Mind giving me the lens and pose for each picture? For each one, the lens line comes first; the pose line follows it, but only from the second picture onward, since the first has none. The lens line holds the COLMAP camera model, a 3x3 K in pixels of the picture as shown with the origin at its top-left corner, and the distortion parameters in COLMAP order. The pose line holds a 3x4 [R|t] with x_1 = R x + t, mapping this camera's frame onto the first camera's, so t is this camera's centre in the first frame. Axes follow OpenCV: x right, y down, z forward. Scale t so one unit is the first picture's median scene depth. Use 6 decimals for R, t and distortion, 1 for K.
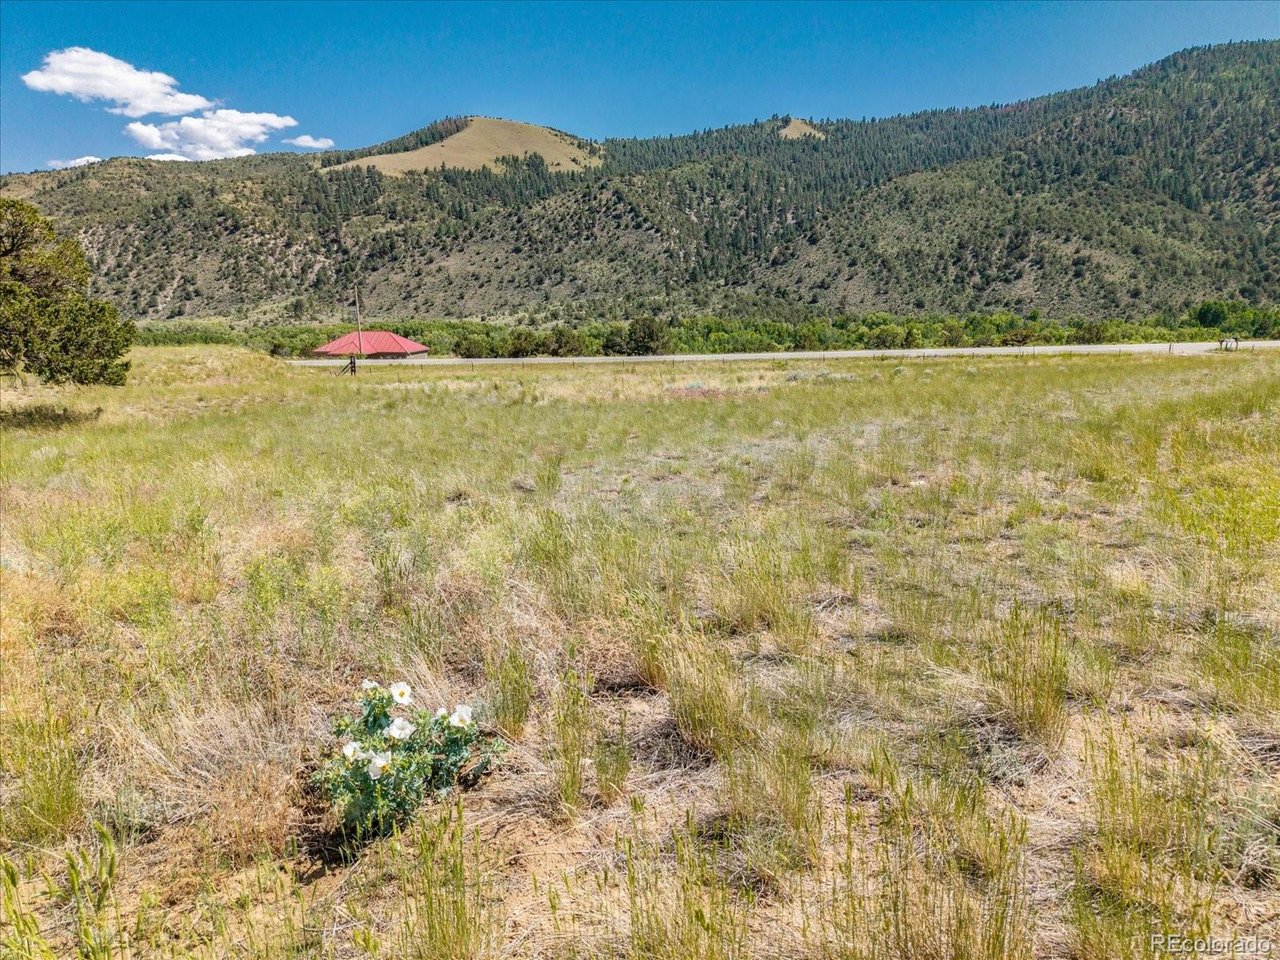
lens RADIAL K [[860.1, 0, 642.1], [0, 860.1, 493.1], [0, 0, 1]] dist [0.005426, -0.003645]
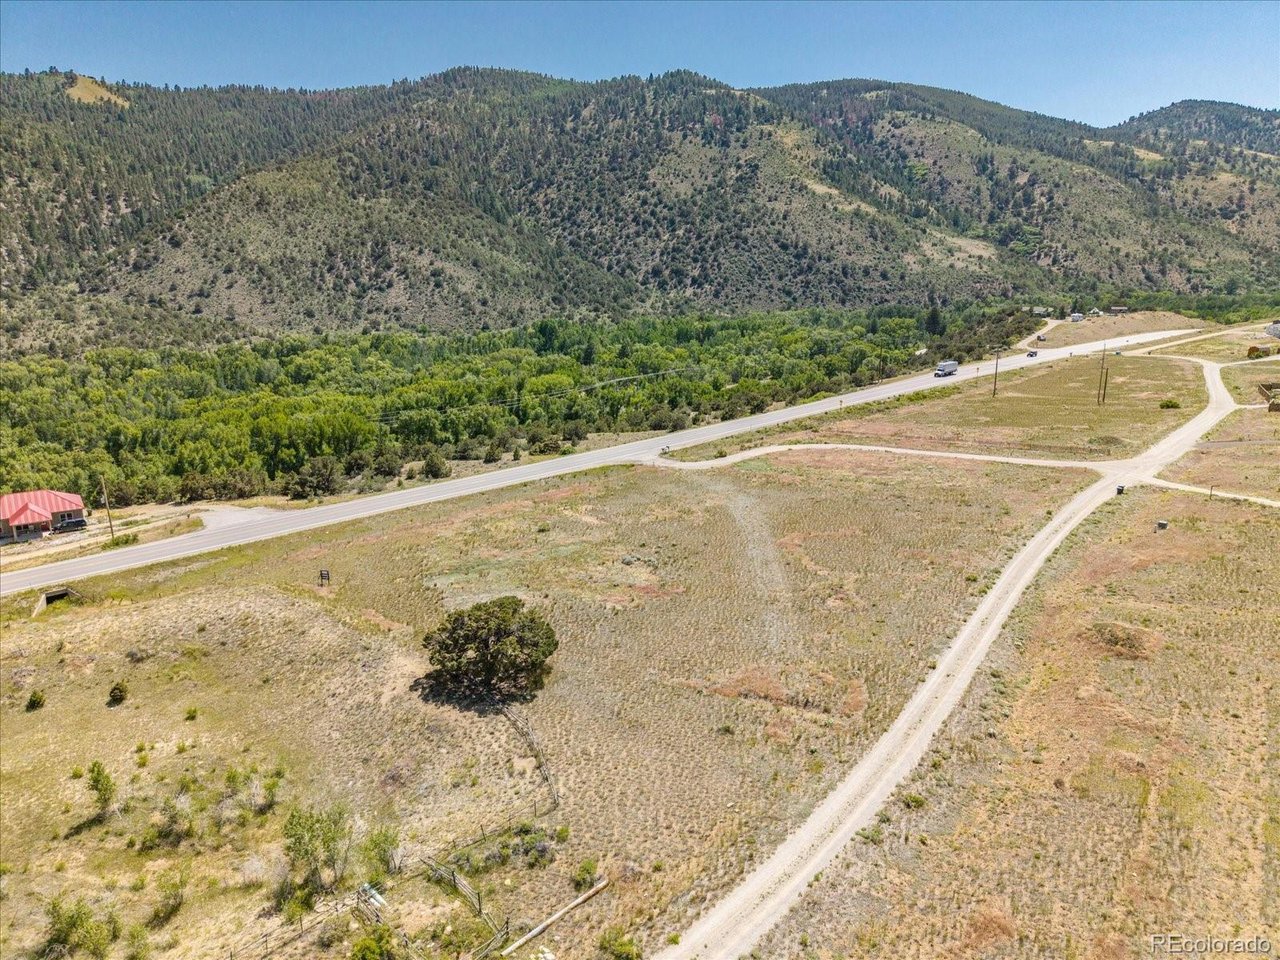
lens RADIAL K [[860.0, 0, 638.2], [0, 860.0, 488.3], [0, 0, 1]] dist [0.019856, -0.016002]
pose [[0.743451, -0.164567, 0.648227, -0.083035], [0.141962, 0.985997, 0.087502, -0.031596], [-0.653550, 0.026970, 0.756403, -0.059223]]
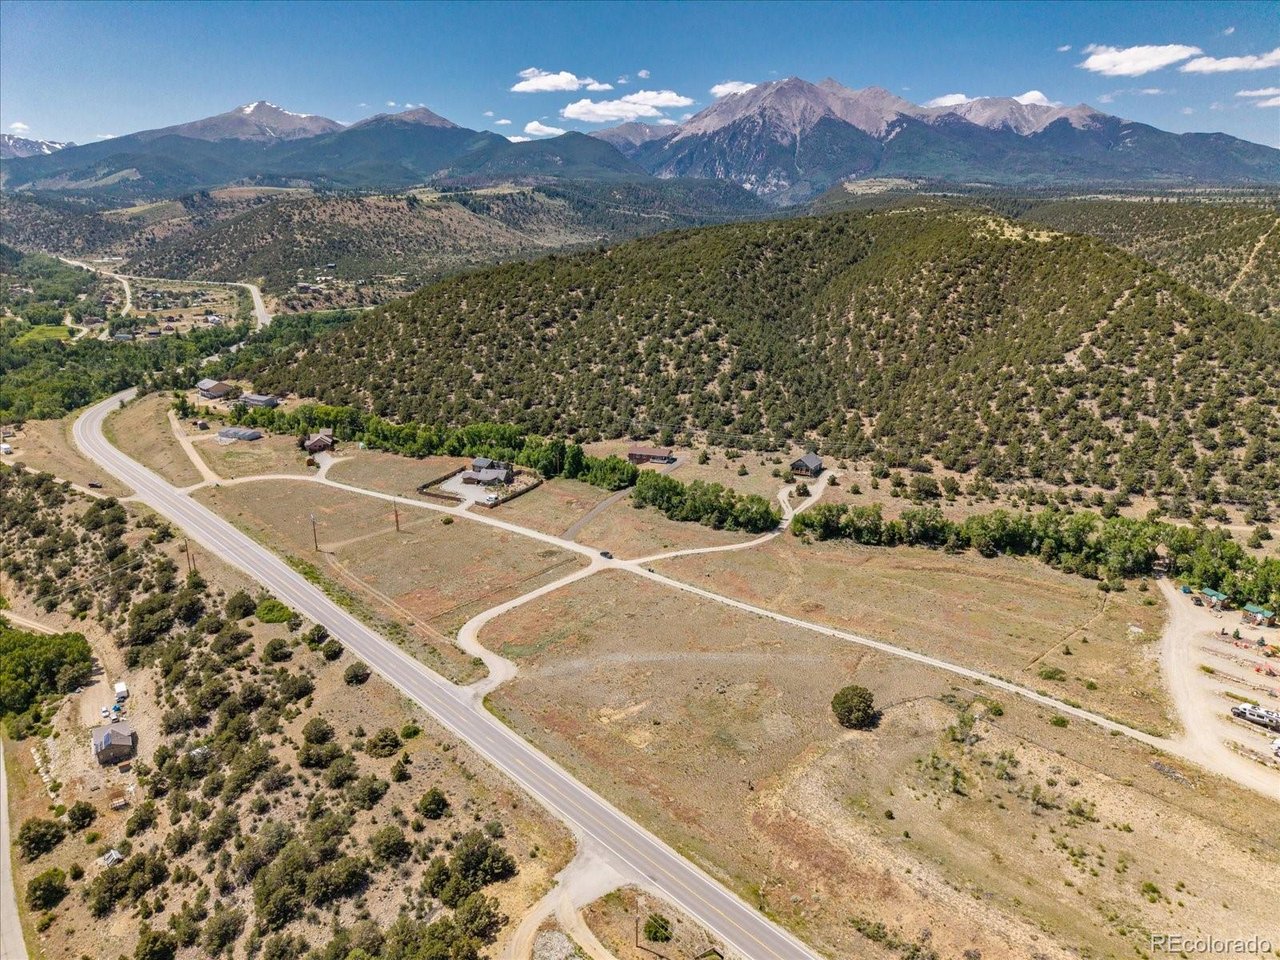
lens RADIAL K [[852.7, 0, 636.9], [0, 852.7, 482.4], [0, 0, 1]] dist [0.059034, -0.067025]
pose [[-0.663226, -0.203831, 0.720128, -0.172126], [0.167483, 0.897375, 0.408250, -0.198916], [-0.729438, 0.391371, -0.561024, 0.212796]]
